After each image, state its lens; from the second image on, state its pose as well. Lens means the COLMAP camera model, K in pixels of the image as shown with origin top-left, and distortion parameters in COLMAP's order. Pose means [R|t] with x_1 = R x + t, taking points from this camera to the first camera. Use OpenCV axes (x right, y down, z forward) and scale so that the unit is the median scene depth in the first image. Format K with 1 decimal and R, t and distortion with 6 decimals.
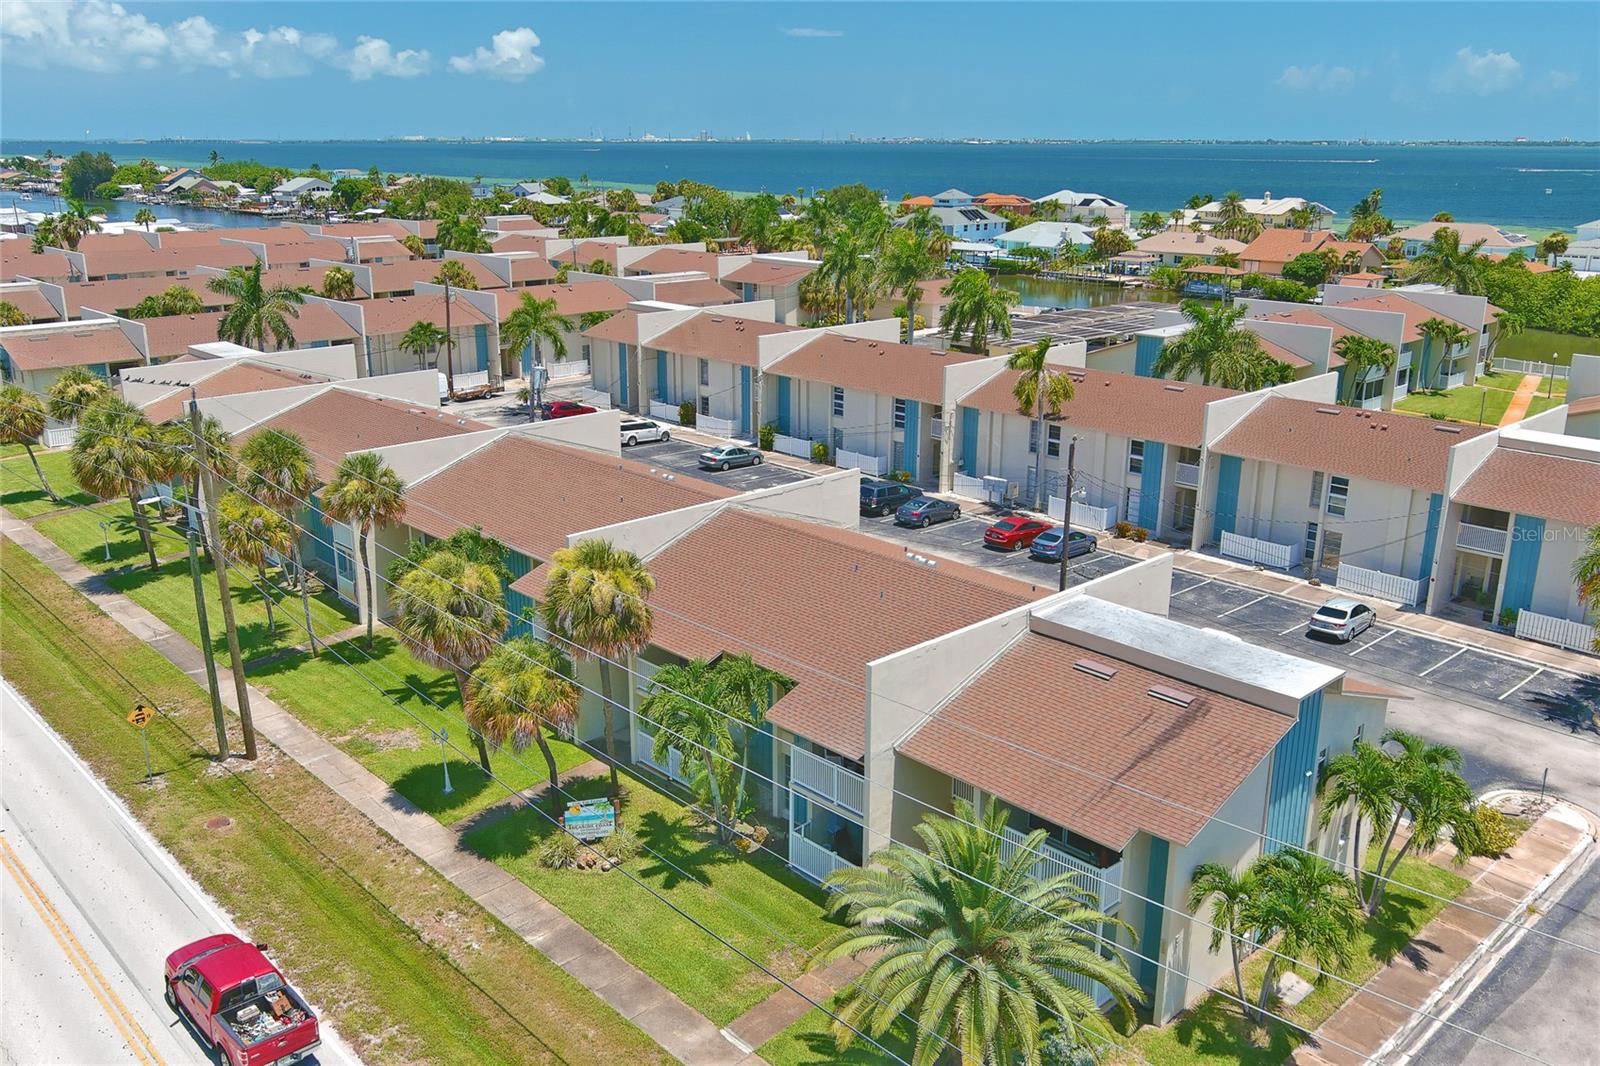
lens RADIAL K [[1299.6, 0, 808.1], [0, 1299.6, 532.3], [0, 0, 1]] dist [0.044384, -0.025464]
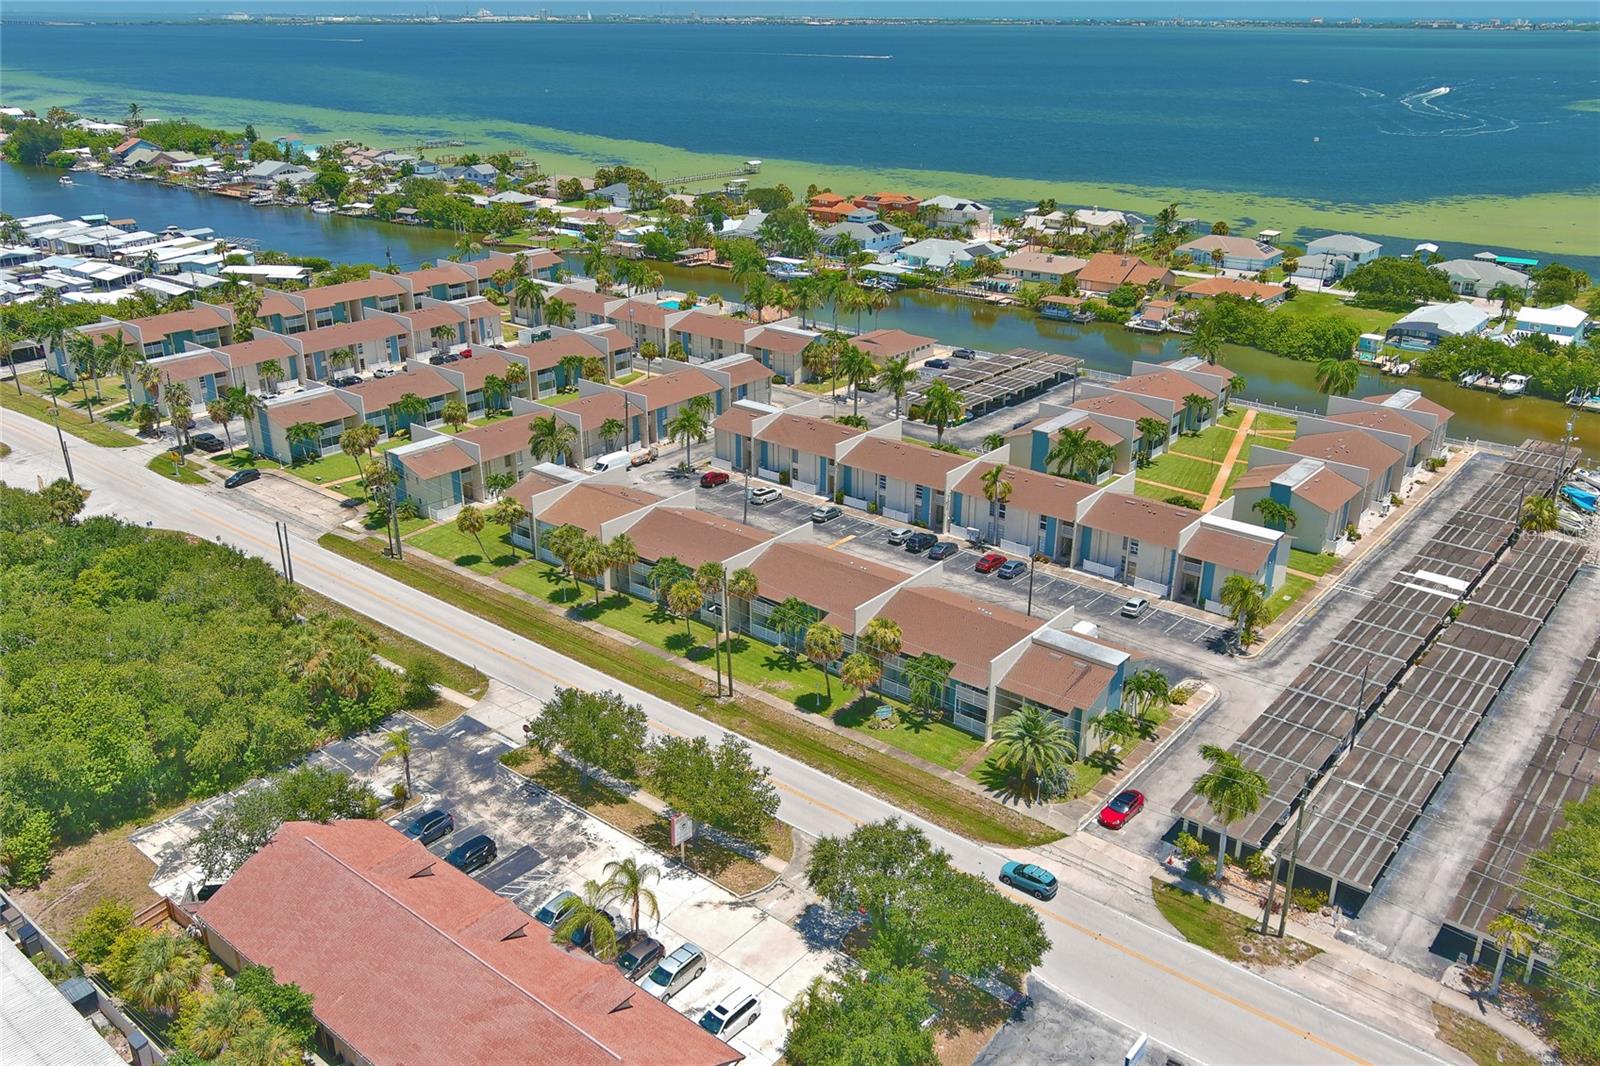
lens RADIAL K [[1299.6, 0, 793.7], [0, 1299.6, 528.4], [0, 0, 1]] dist [0.044384, -0.025464]
pose [[0.992936, -0.050133, 0.107535, -0.409901], [0.038651, 0.993580, 0.106322, -0.314732], [-0.112175, -0.101414, 0.988500, -1.128746]]
